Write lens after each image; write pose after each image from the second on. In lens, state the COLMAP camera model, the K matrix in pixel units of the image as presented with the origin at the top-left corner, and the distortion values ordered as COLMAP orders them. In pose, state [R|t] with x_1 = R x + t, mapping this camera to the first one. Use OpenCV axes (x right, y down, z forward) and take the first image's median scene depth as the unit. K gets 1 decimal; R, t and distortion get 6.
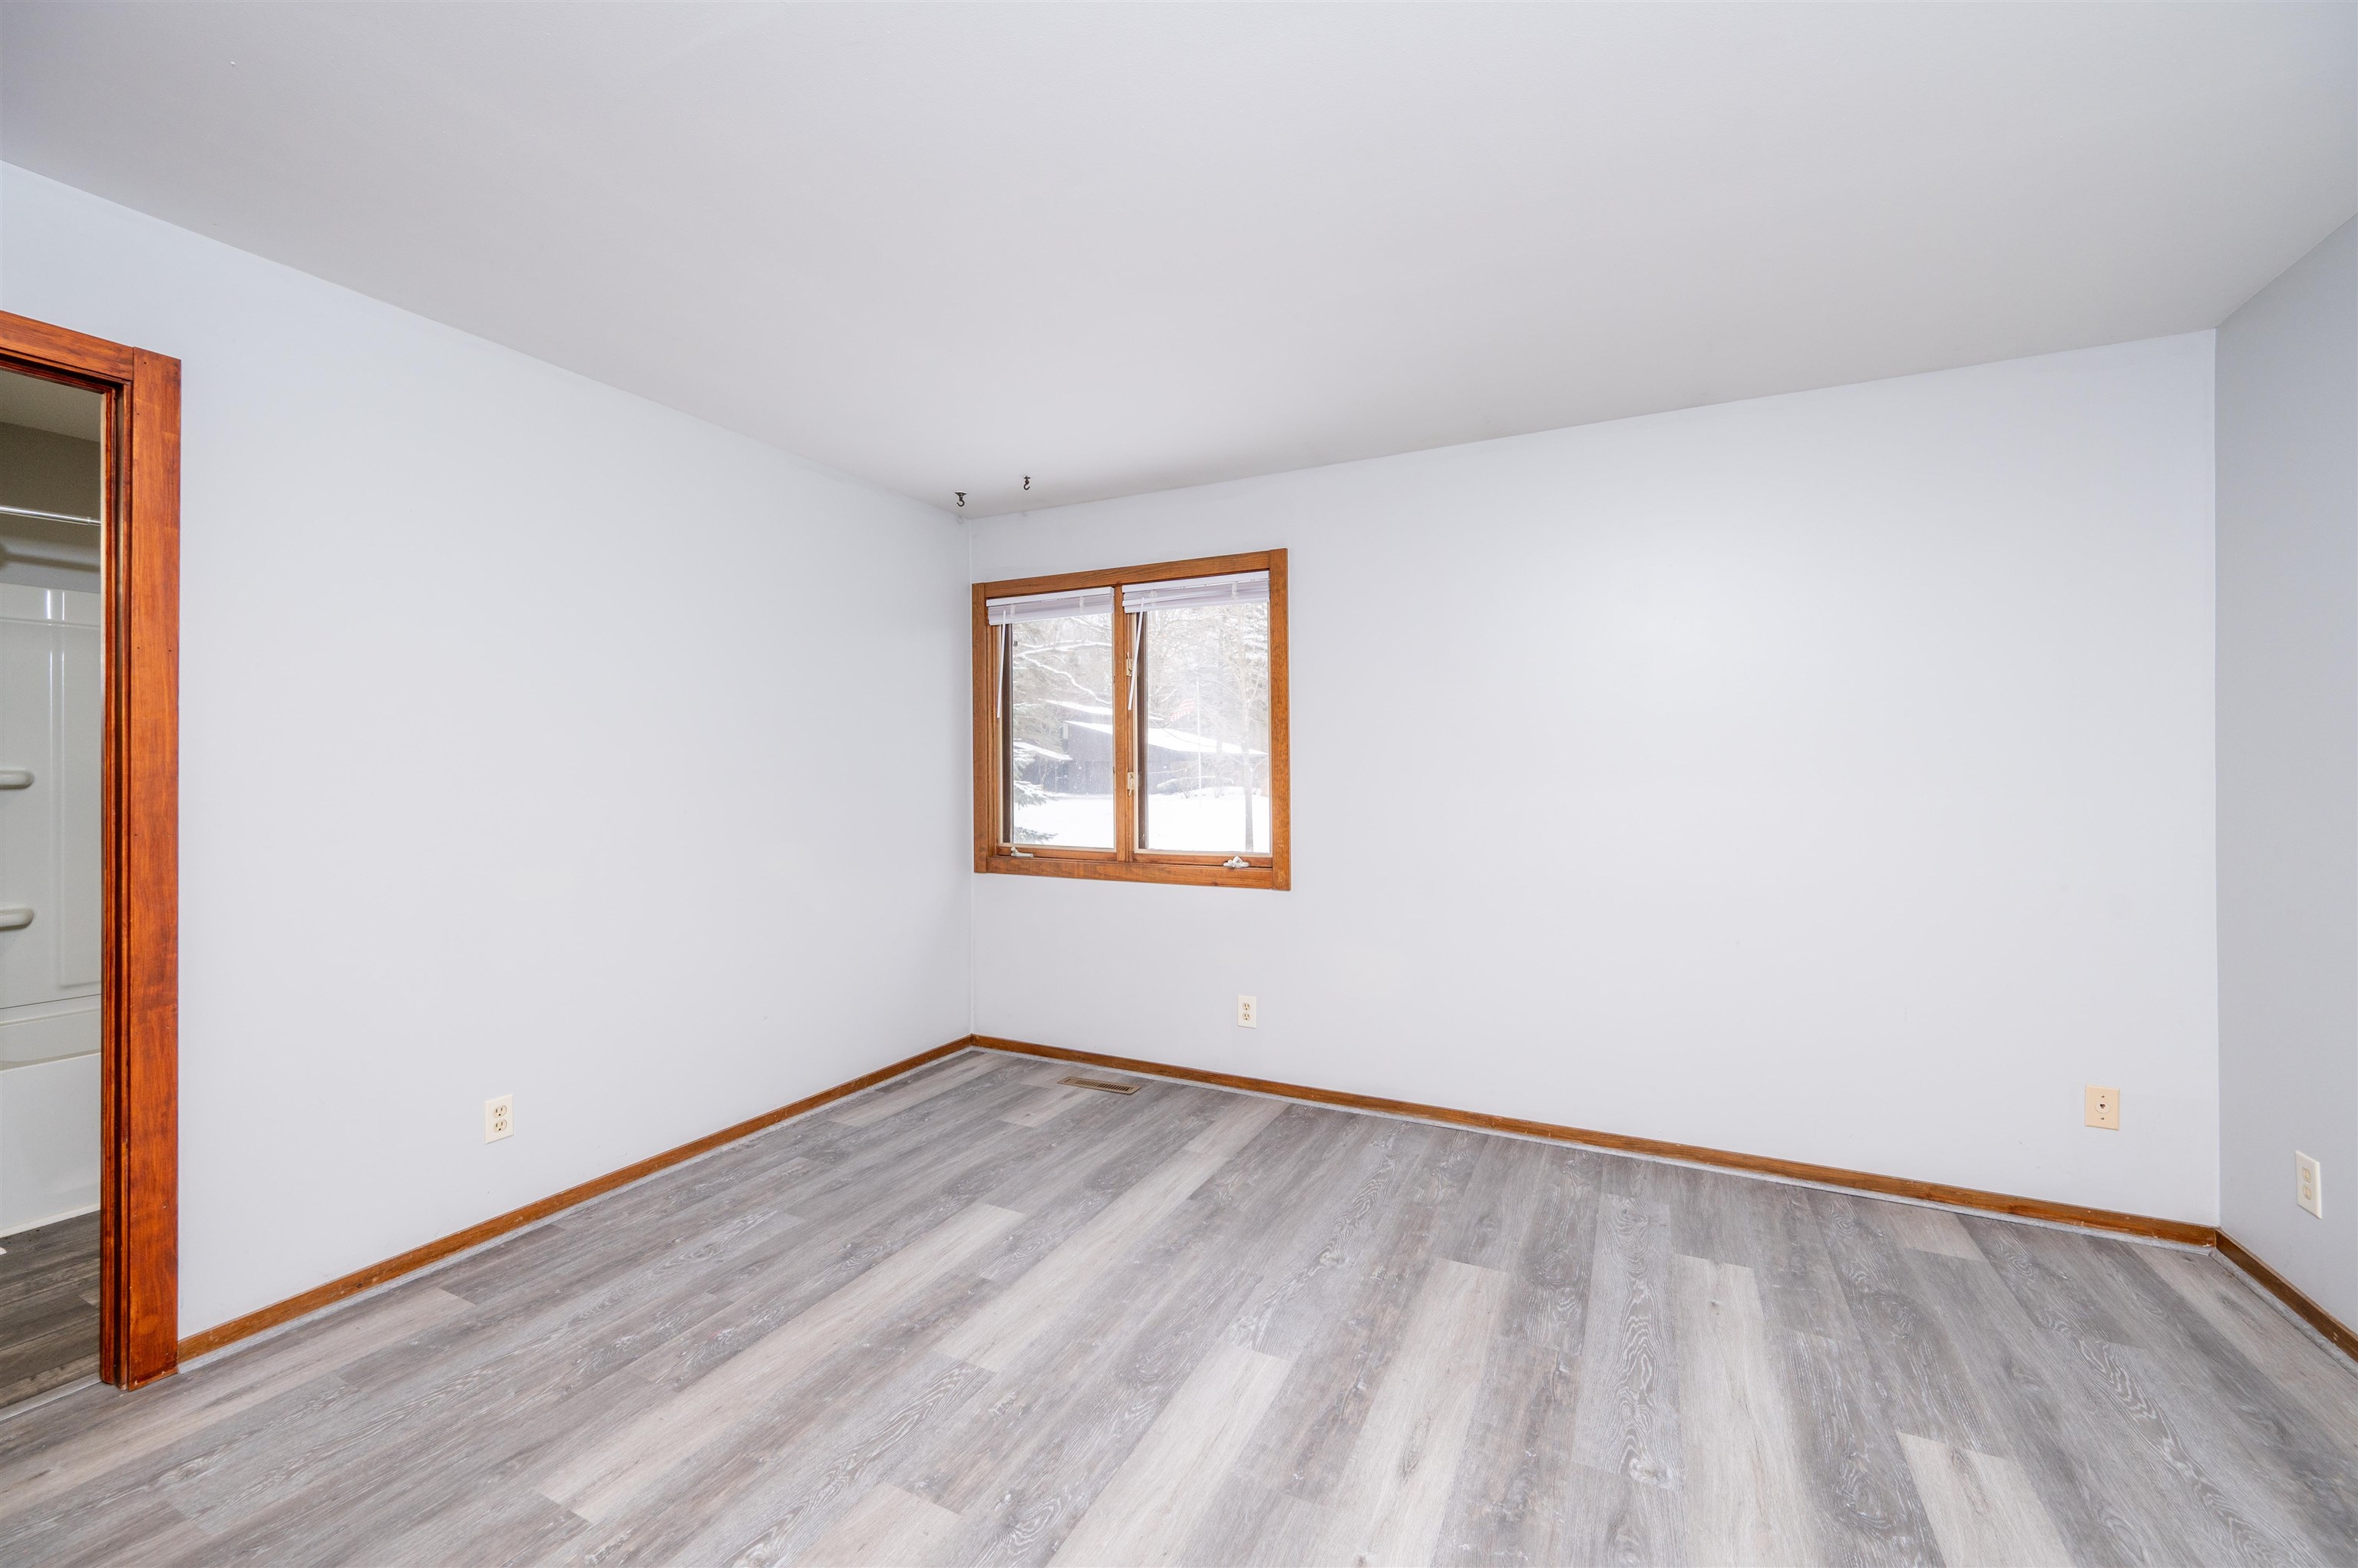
lens RADIAL K [[926.6, 0, 1179.3], [0, 926.6, 770.6], [0, 0, 1]] dist [-0.002340, 0.000228]
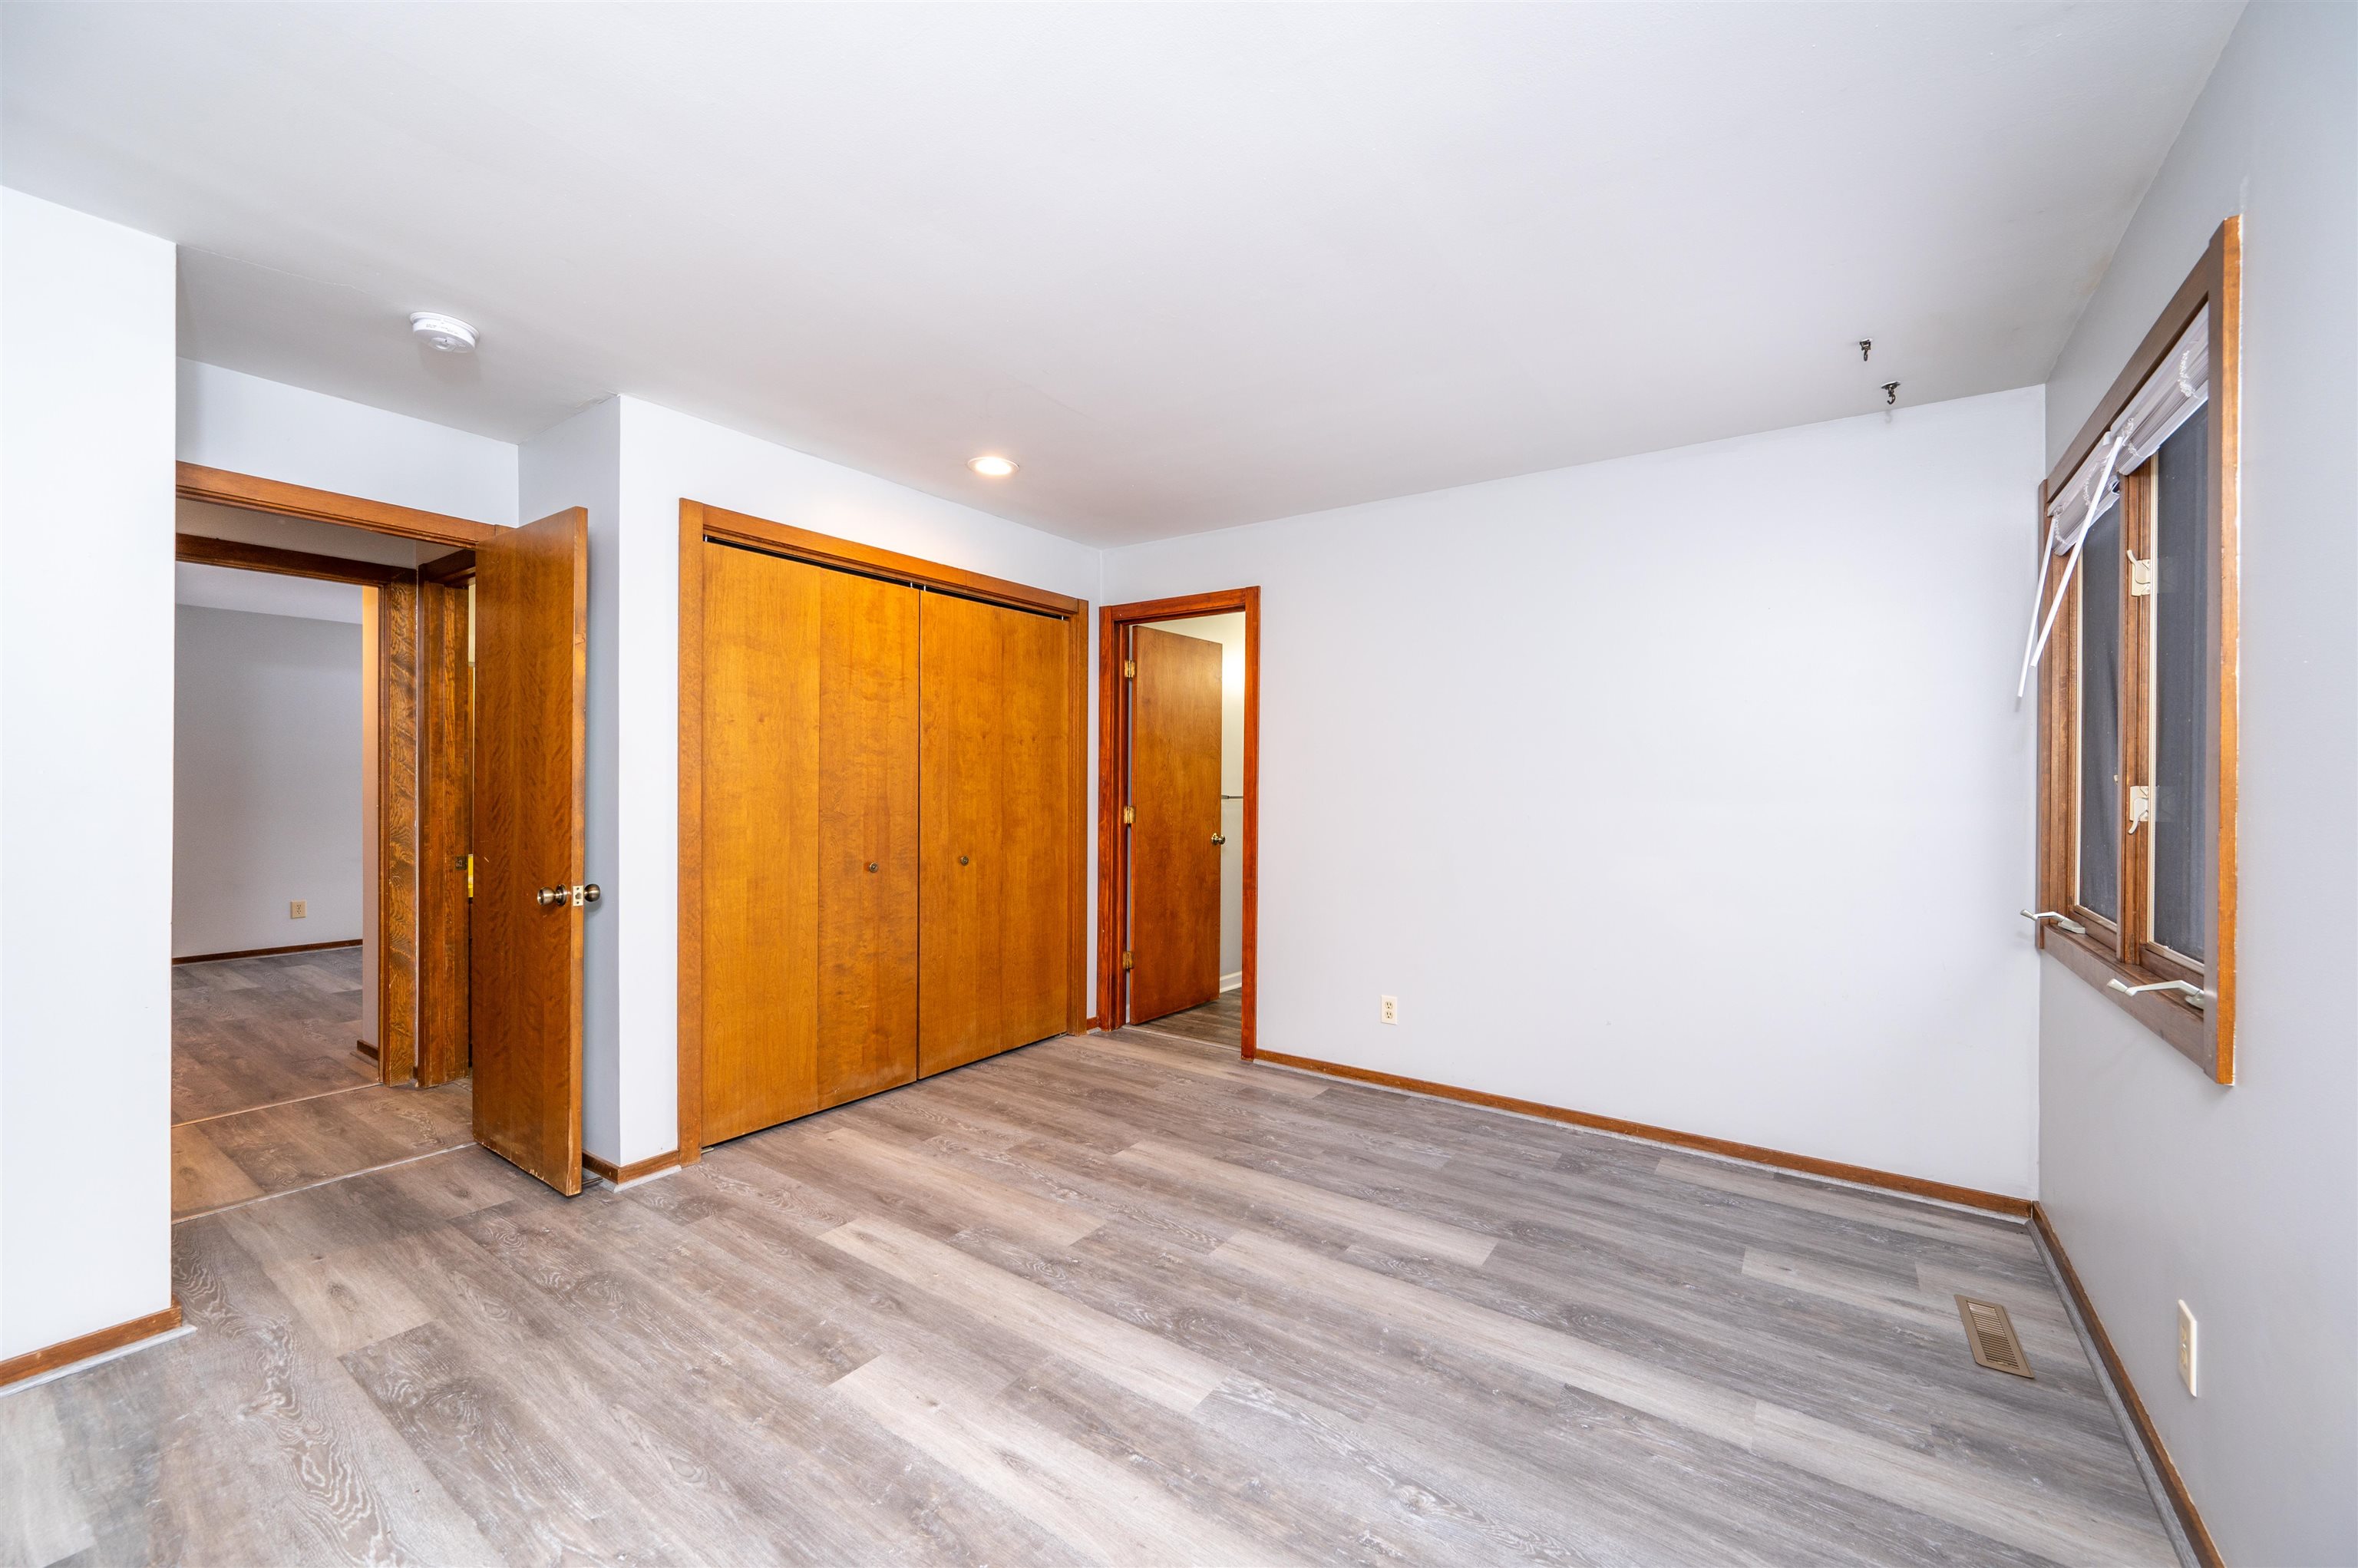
lens RADIAL K [[926.6, 0, 1180.7], [0, 926.6, 784.1], [0, 0, 1]] dist [-0.002340, 0.000228]
pose [[-0.138268, 0.003100, -0.990390, 0.779690], [-0.006538, 0.999970, 0.004043, 0.005384], [0.990373, 0.007034, -0.138244, 0.841381]]
